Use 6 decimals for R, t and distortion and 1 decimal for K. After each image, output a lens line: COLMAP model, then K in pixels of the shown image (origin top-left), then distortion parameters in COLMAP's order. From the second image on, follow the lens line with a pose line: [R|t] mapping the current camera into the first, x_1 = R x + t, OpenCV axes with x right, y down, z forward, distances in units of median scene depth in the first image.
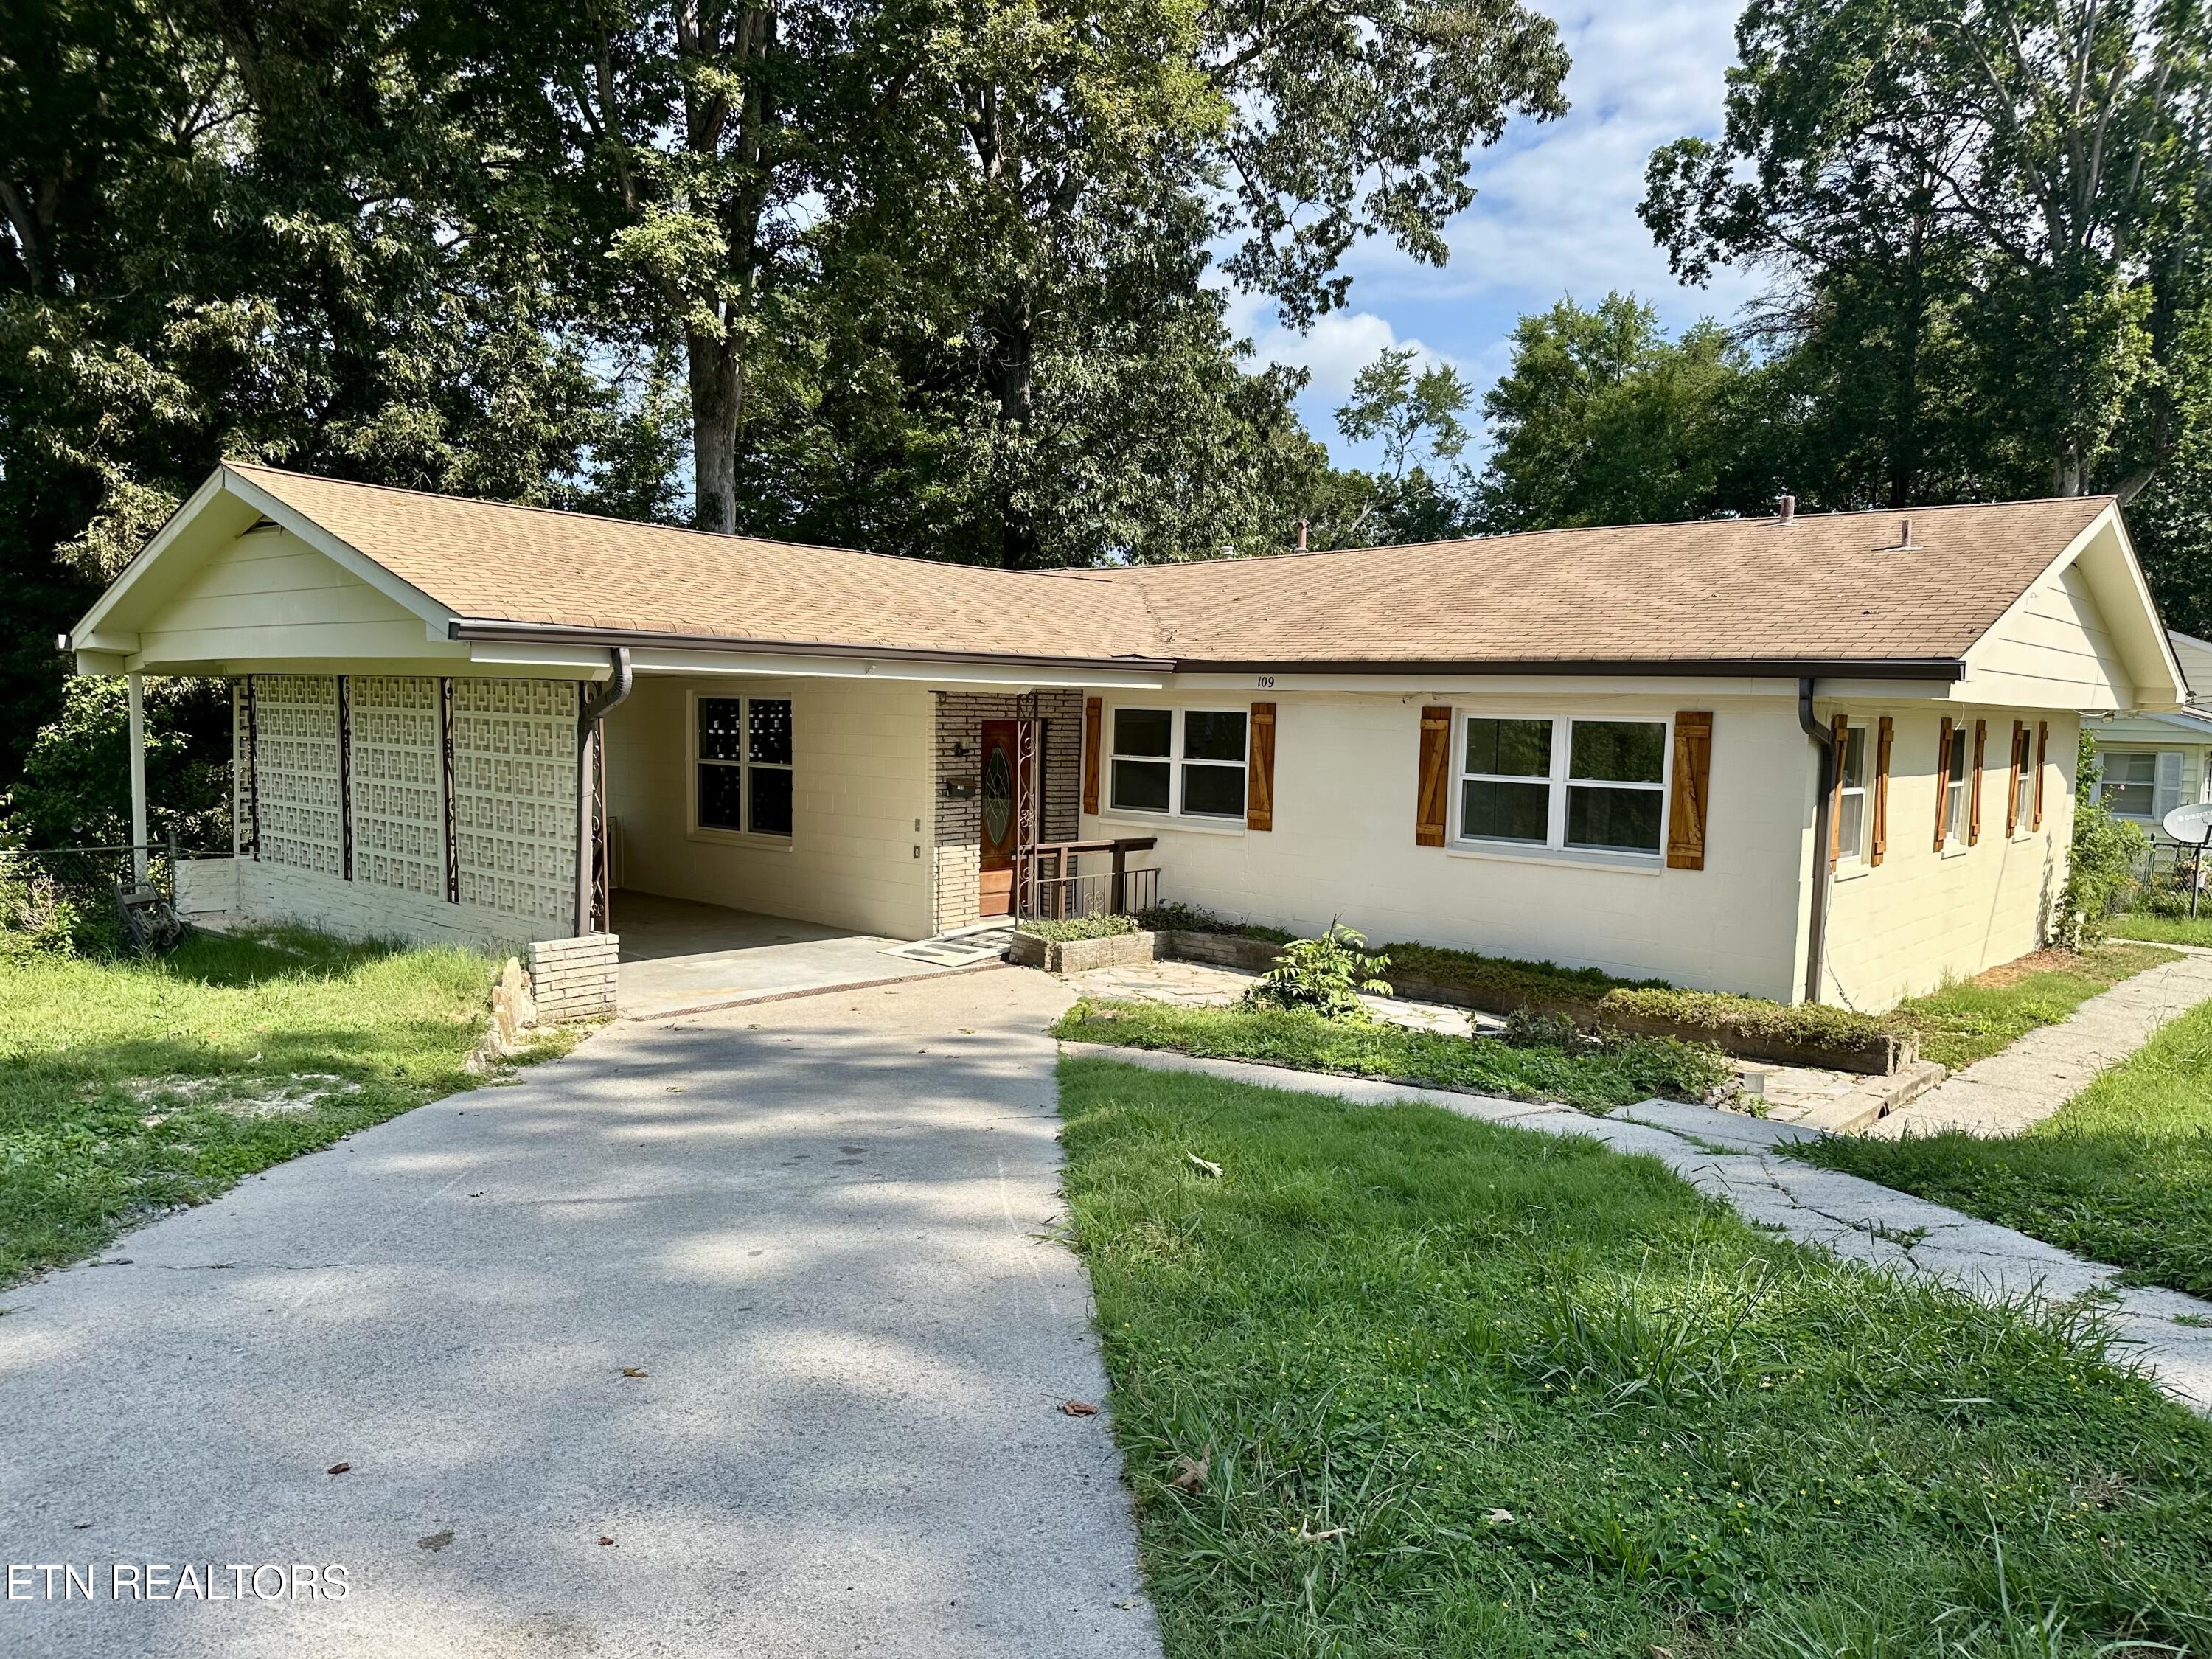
lens RADIAL K [[1569.4, 0, 1106.0], [0, 1569.4, 829.5], [0, 0, 1]] dist [0.000576, -0.001740]
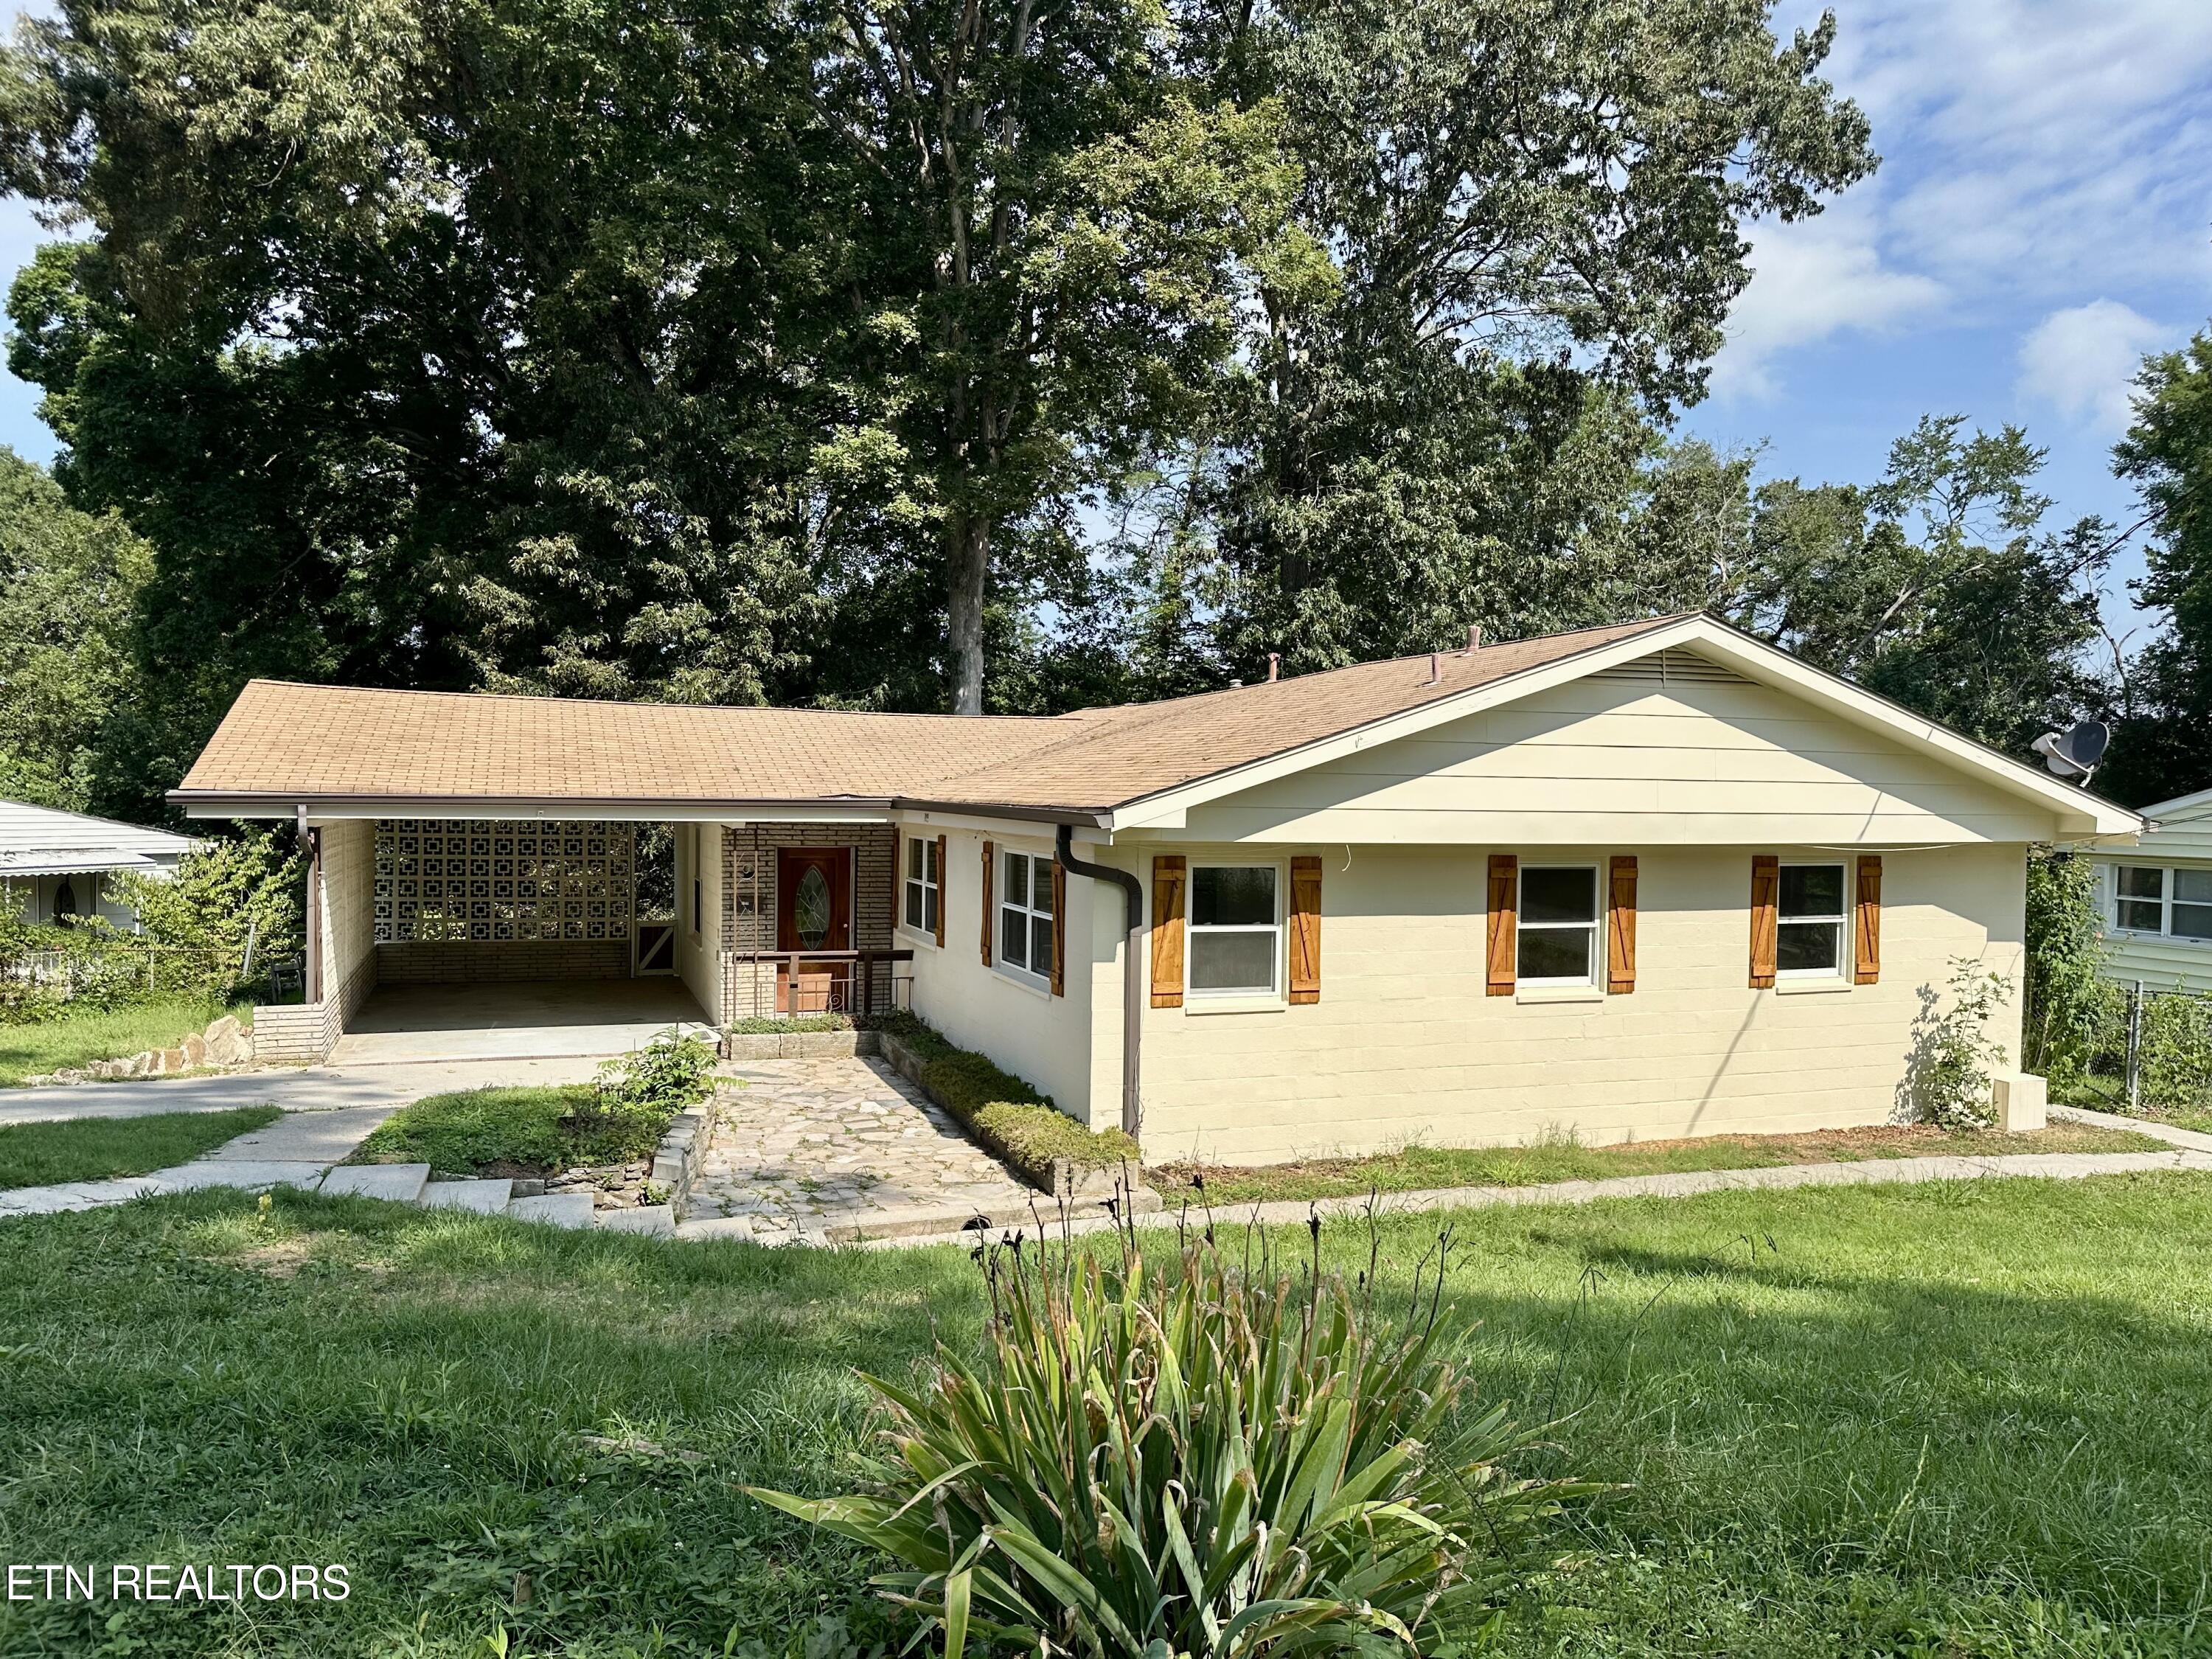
lens RADIAL K [[1555.9, 0, 1106.0], [0, 1555.9, 829.5], [0, 0, 1]] dist [-0.008305, -0.004076]
pose [[0.877650, 0.002368, -0.479296, 0.538520], [-0.032842, 0.997935, -0.055209, -0.019223], [0.478175, 0.064195, 0.875915, 0.045671]]
